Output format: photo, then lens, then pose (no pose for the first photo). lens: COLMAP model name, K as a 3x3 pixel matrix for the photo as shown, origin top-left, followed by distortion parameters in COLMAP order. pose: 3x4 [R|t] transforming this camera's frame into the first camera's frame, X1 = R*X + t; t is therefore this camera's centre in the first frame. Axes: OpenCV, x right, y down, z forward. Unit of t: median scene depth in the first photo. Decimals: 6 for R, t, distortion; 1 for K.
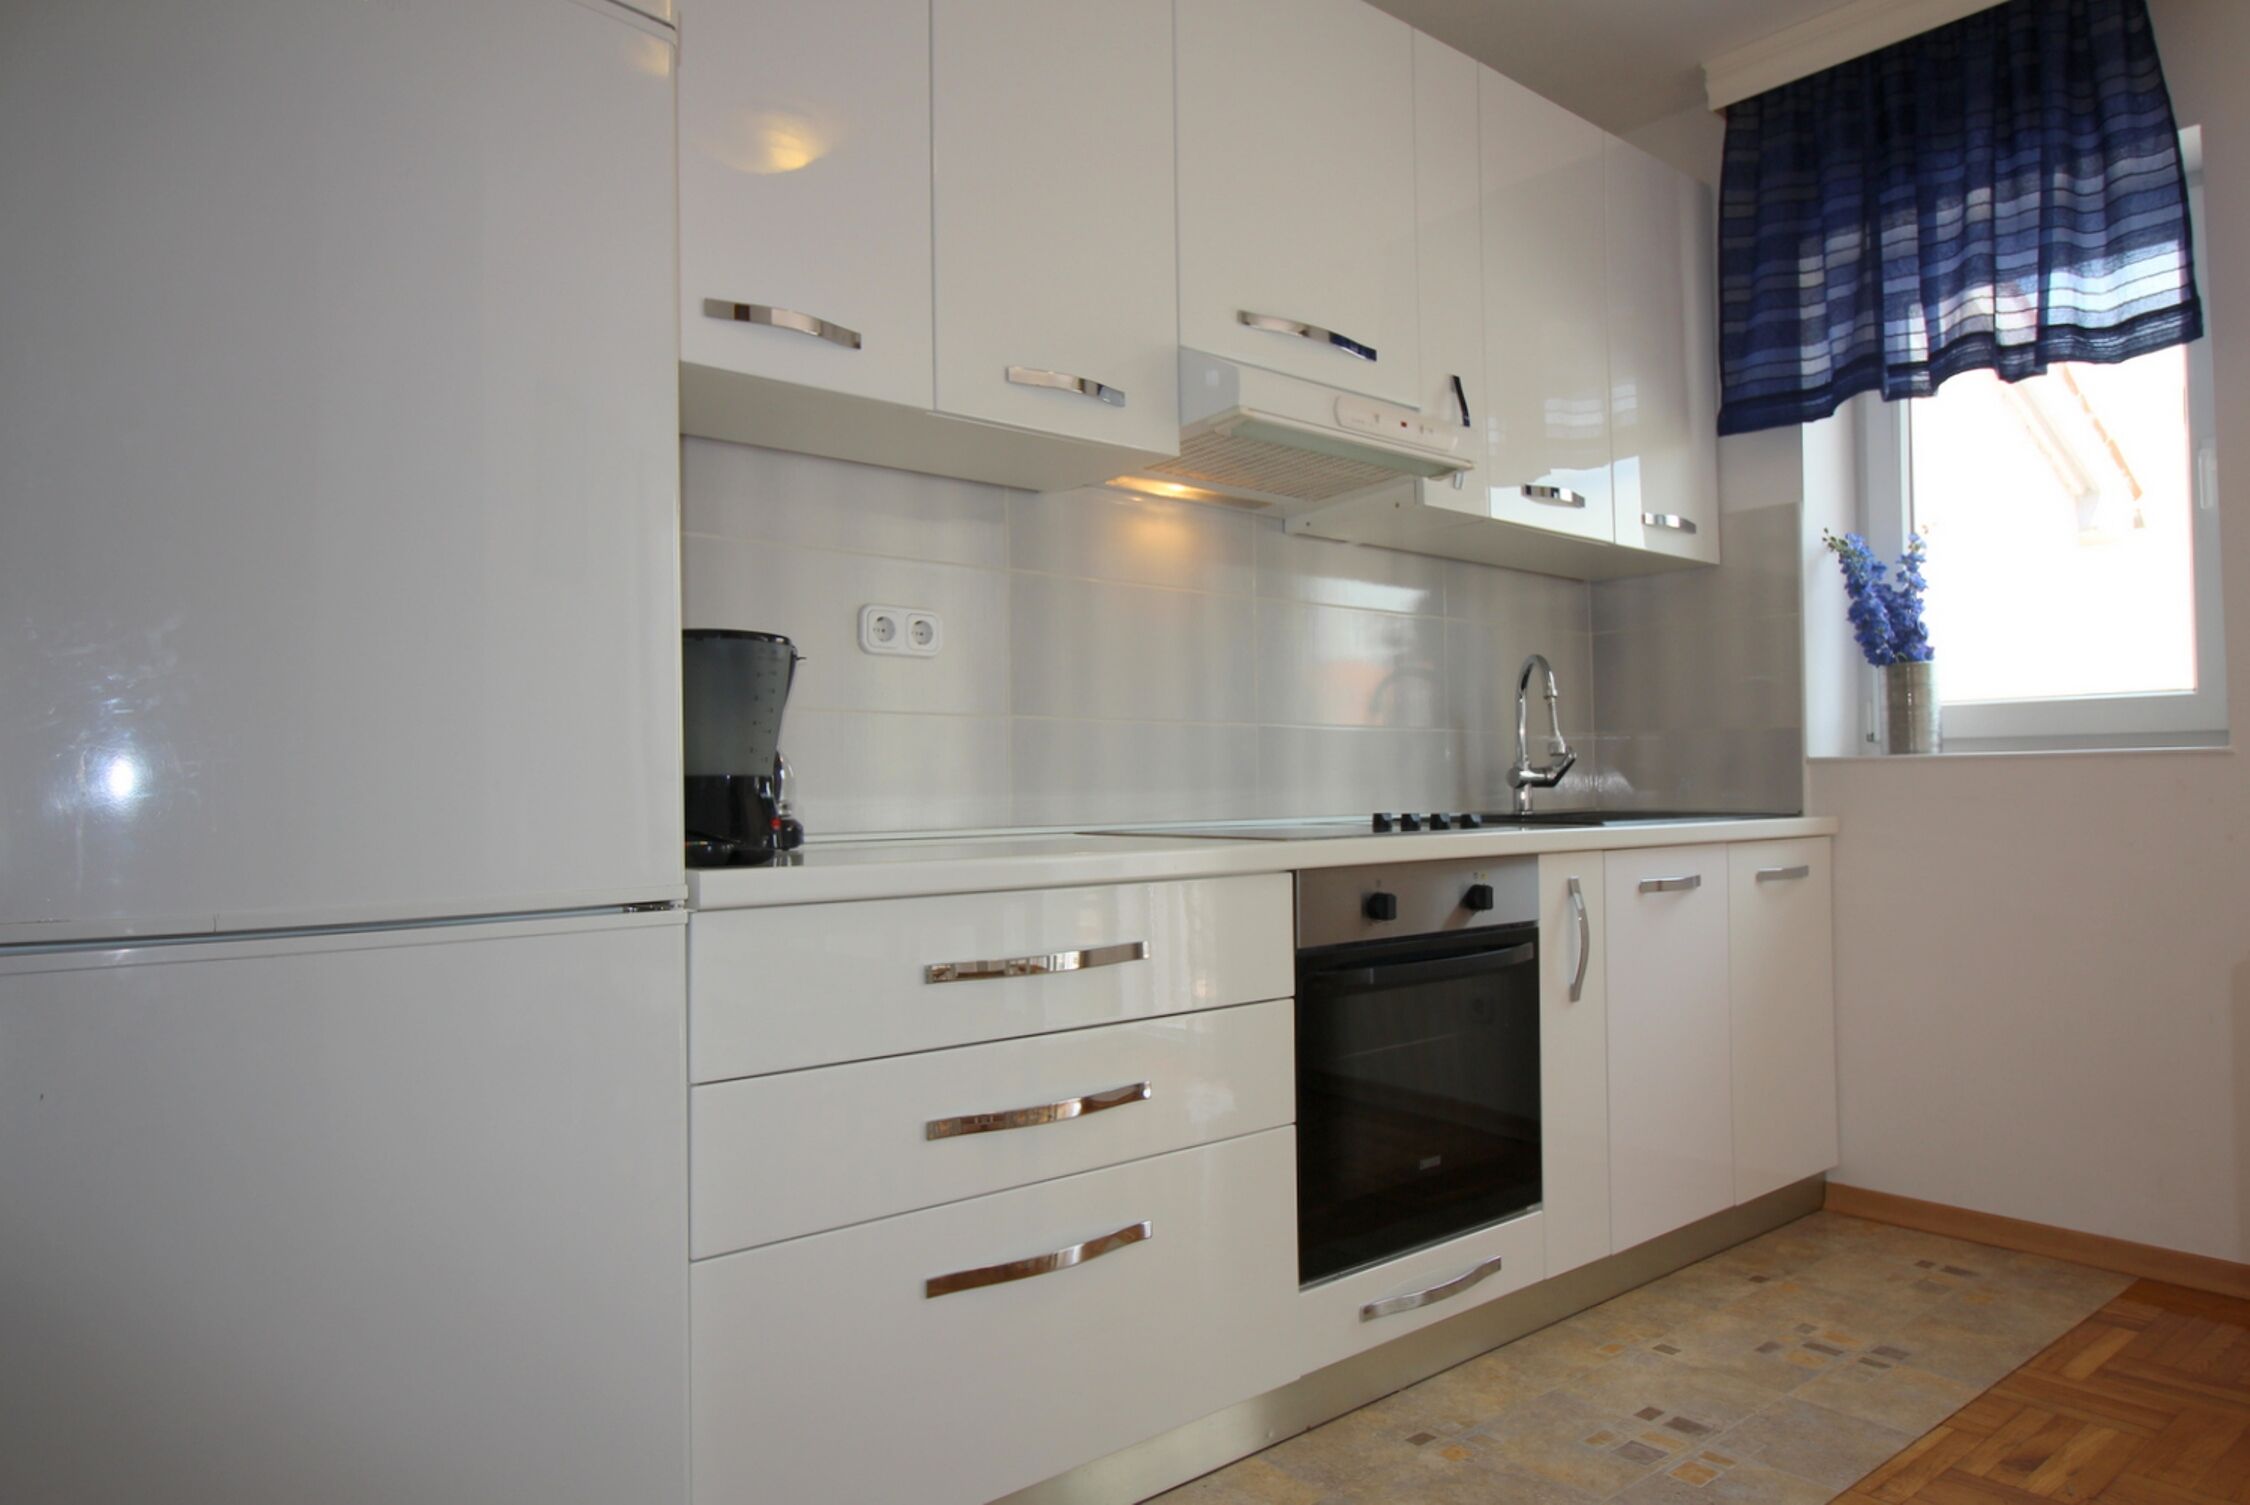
lens RADIAL K [[1496.5, 0, 1142.5], [0, 1496.5, 743.2], [0, 0, 1]] dist [0.007966, -0.006262]
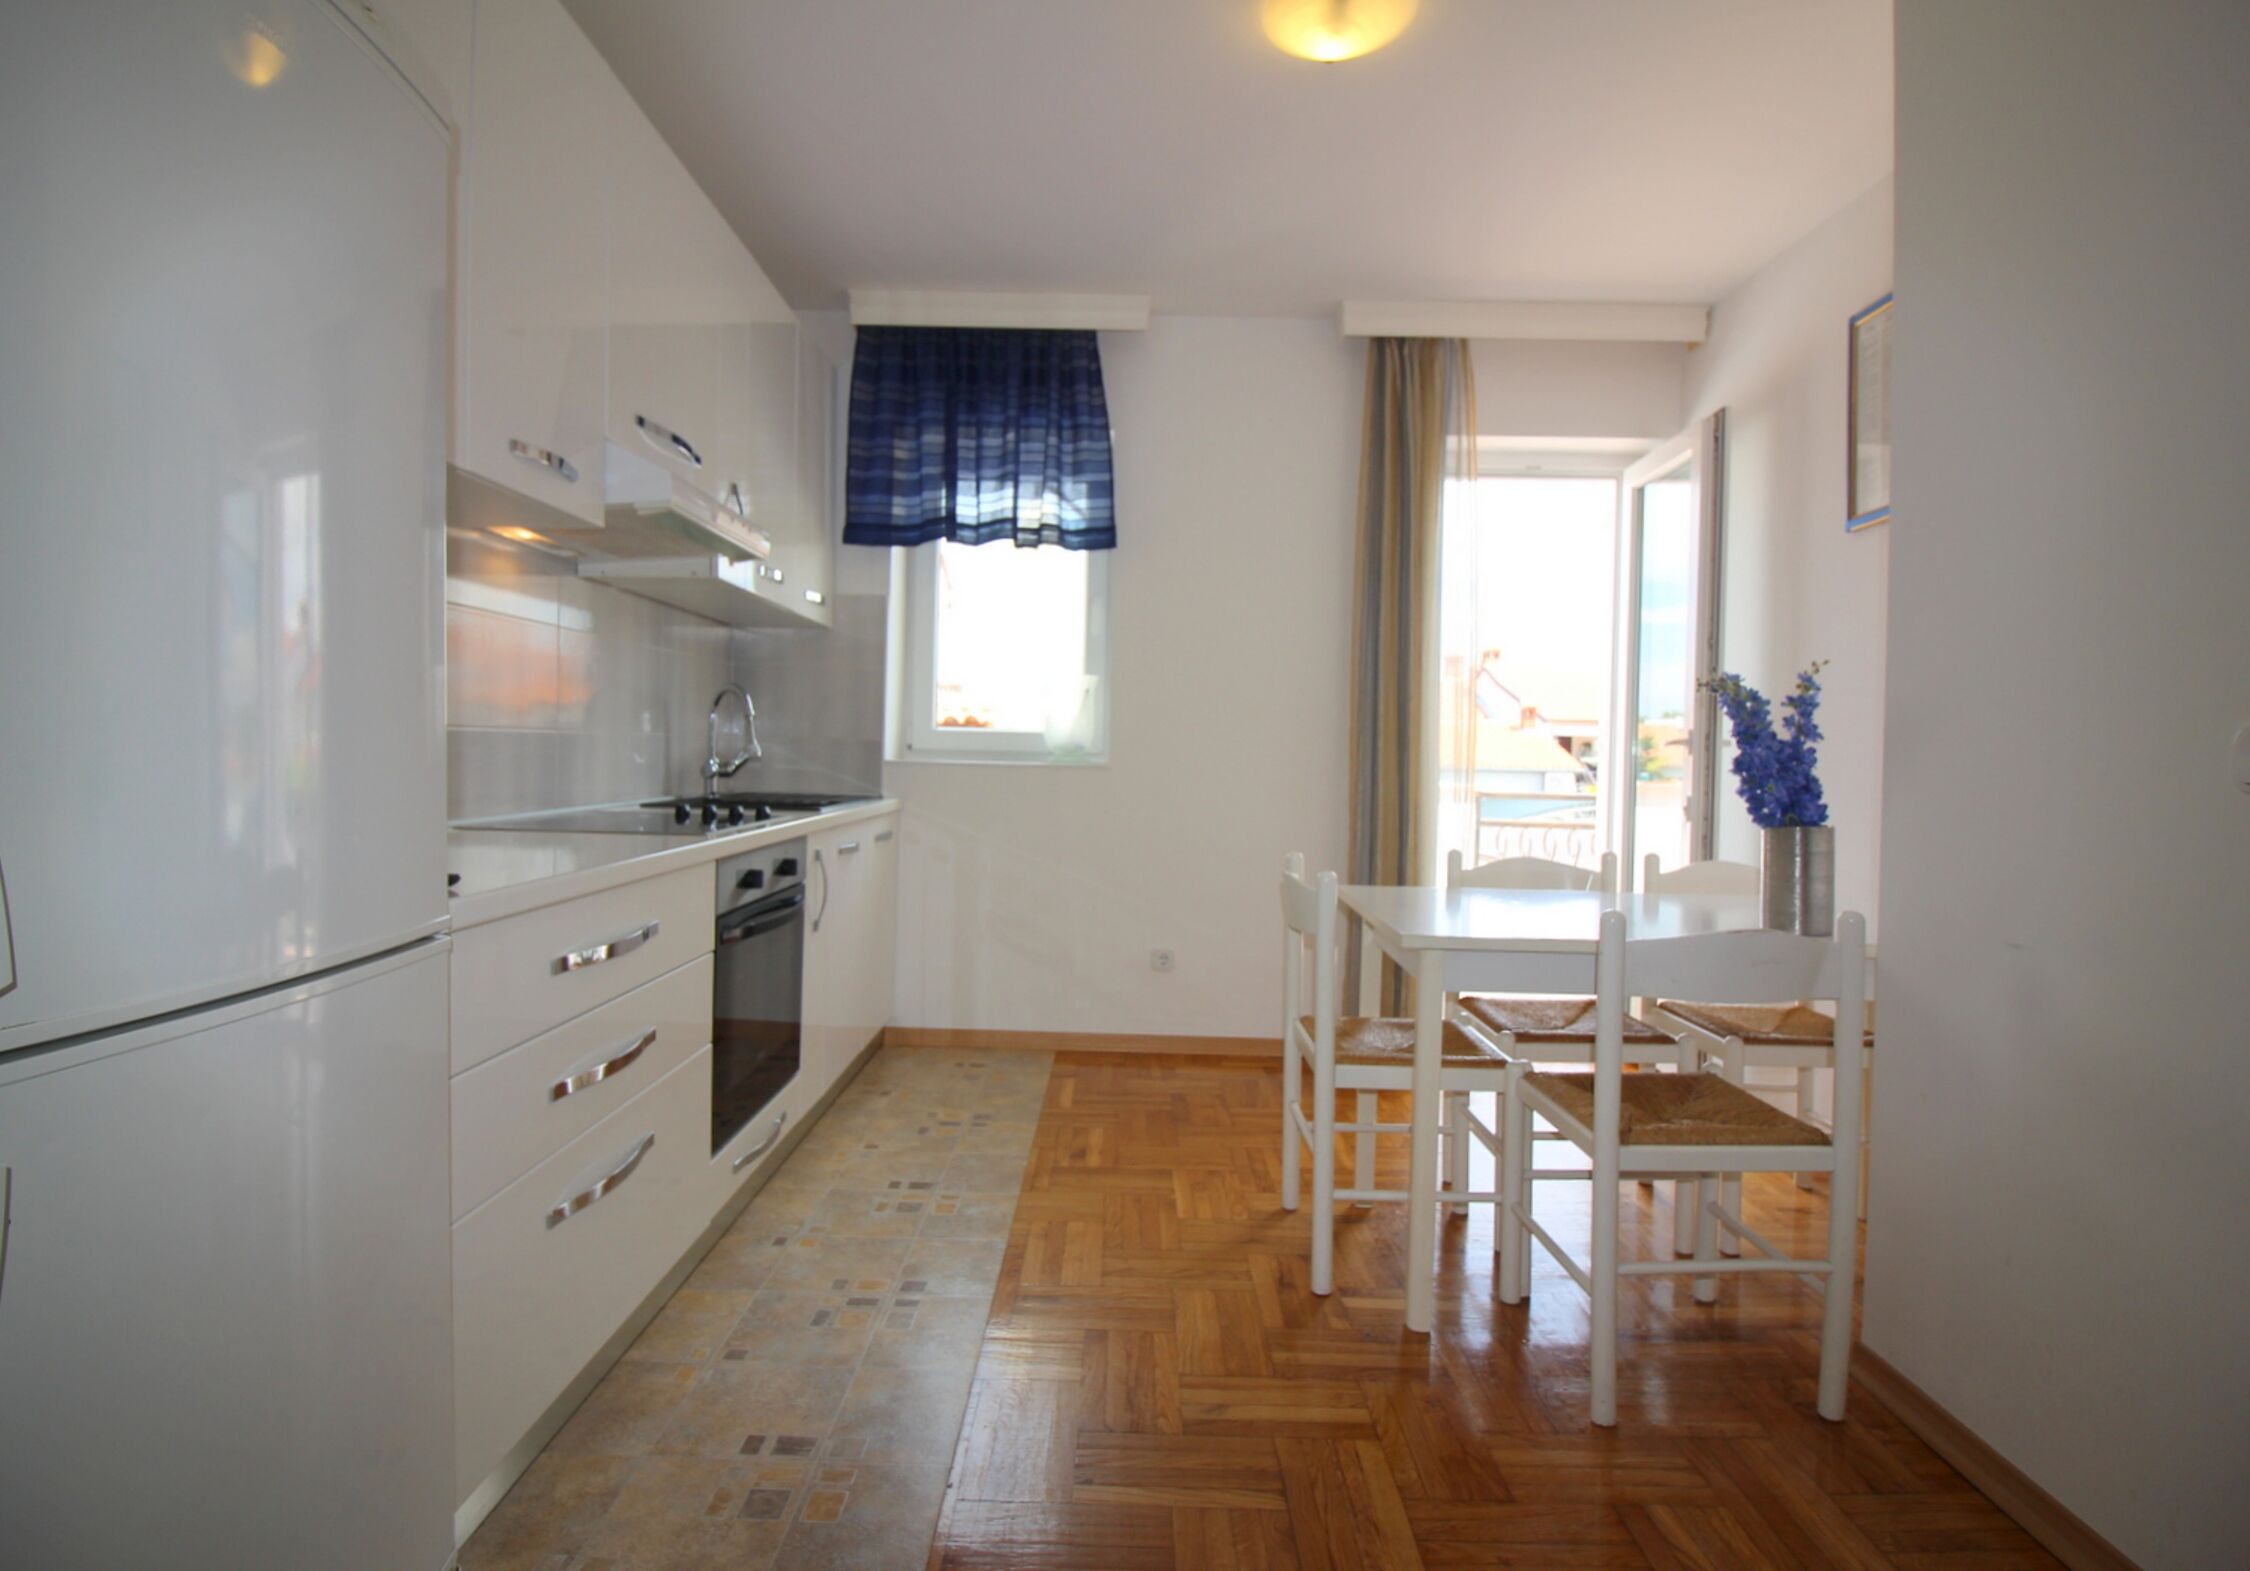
lens RADIAL K [[1133.5, 0, 1128.4], [0, 1133.5, 771.3], [0, 0, 1]] dist [-0.001946, -0.001267]
pose [[0.659293, 0.011198, 0.751802, -0.342489], [-0.053203, 0.998078, 0.031790, -0.037217], [-0.750001, -0.060957, 0.658622, 0.036711]]
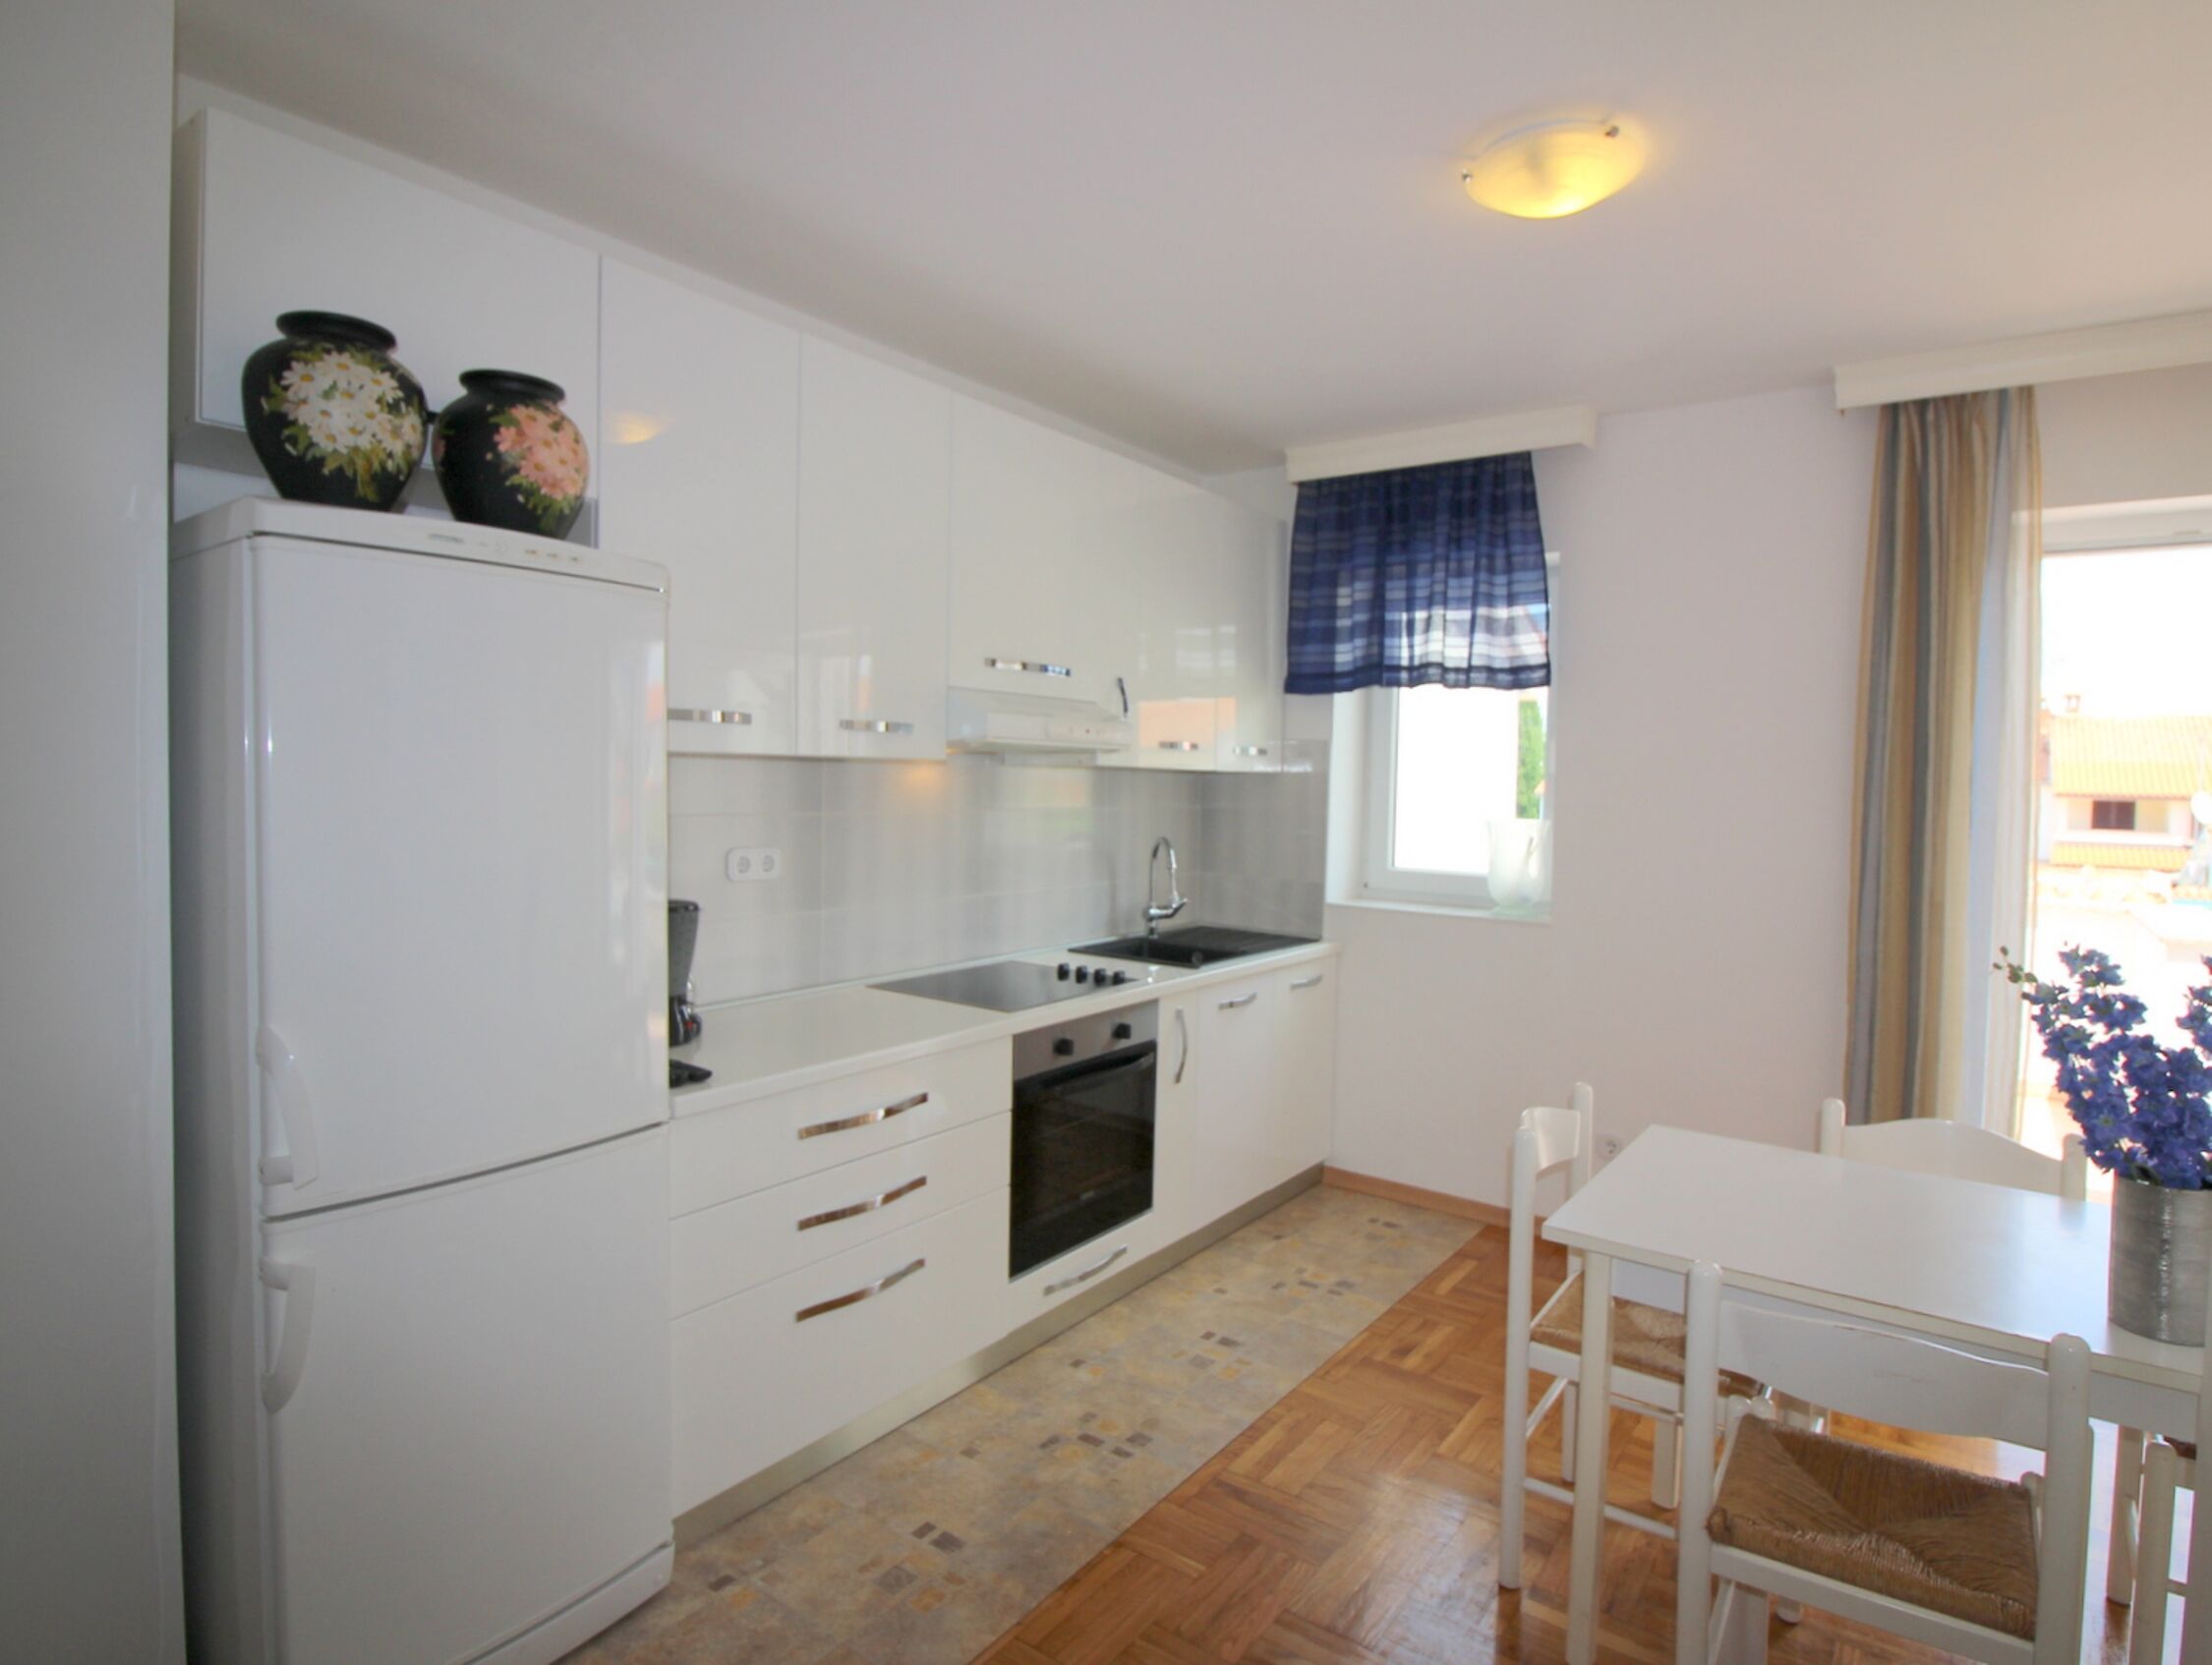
lens RADIAL K [[1222.4, 0, 1132.6], [0, 1222.4, 824.6], [0, 0, 1]] dist [0.000646, -0.001242]
pose [[0.972536, 0.022127, 0.231697, -0.068999], [-0.039607, 0.996685, 0.071067, -0.192738], [-0.229356, -0.078292, 0.970189, -0.242200]]
